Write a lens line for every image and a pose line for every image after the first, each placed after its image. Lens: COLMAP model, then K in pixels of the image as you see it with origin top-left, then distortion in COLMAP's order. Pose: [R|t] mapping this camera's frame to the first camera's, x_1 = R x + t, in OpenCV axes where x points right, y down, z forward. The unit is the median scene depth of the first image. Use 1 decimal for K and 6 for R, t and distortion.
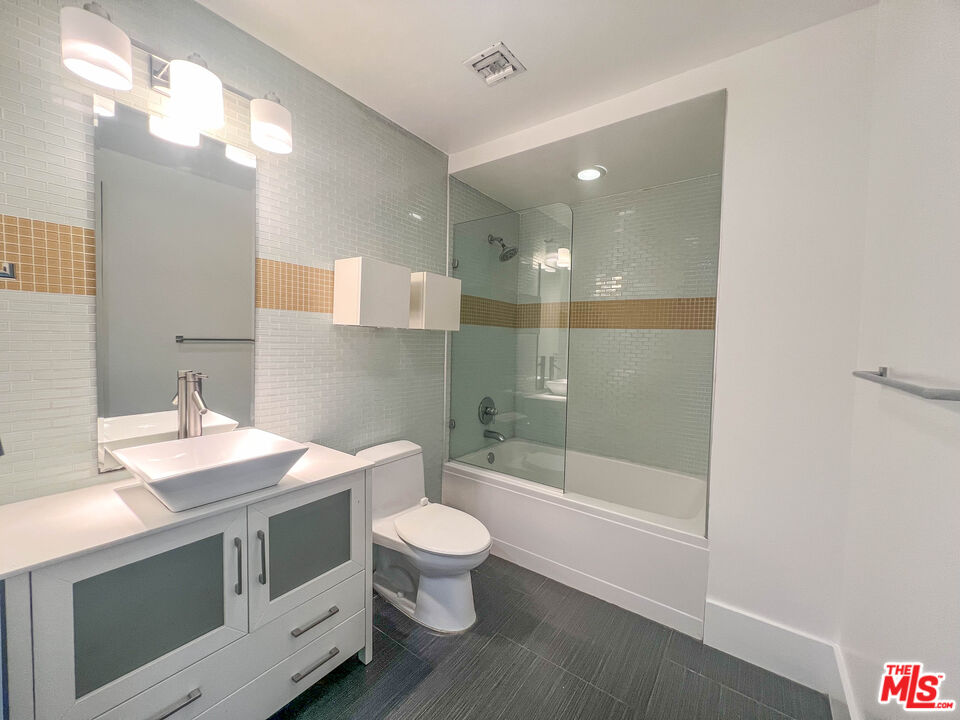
lens RADIAL K [[384.5, 0, 477.6], [0, 384.5, 356.5], [0, 0, 1]] dist [-0.000658, -0.000256]
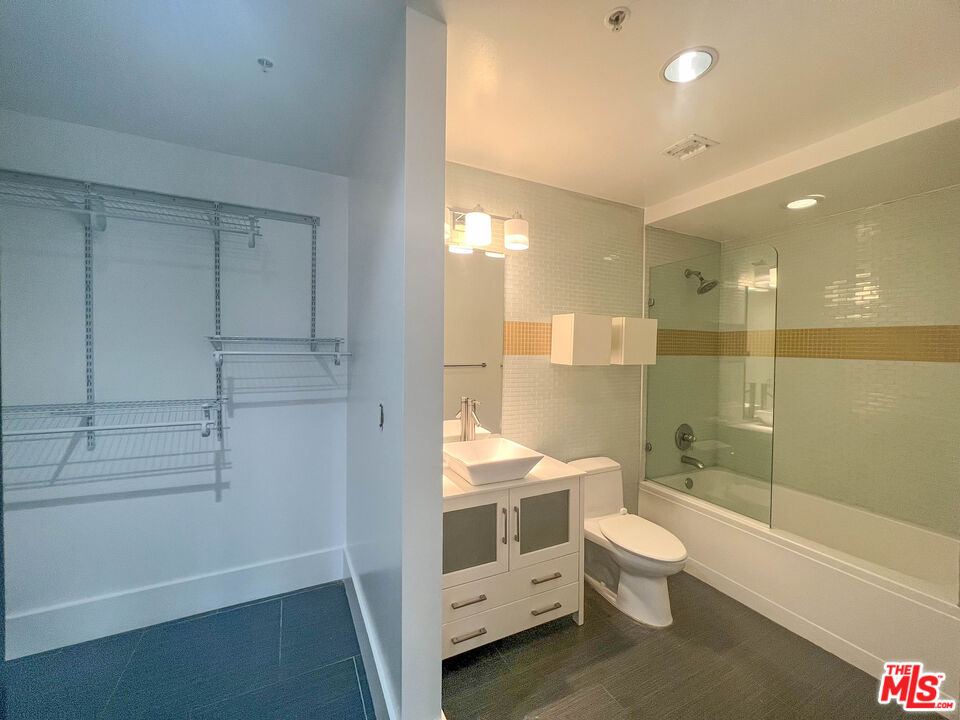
lens RADIAL K [[384.5, 0, 477.6], [0, 384.5, 356.5], [0, 0, 1]] dist [-0.000658, -0.000256]
pose [[0.888341, -0.003562, -0.459171, 0.007433], [-0.009446, 0.999617, -0.026030, -0.063436], [0.459087, 0.027461, 0.887967, -0.267537]]
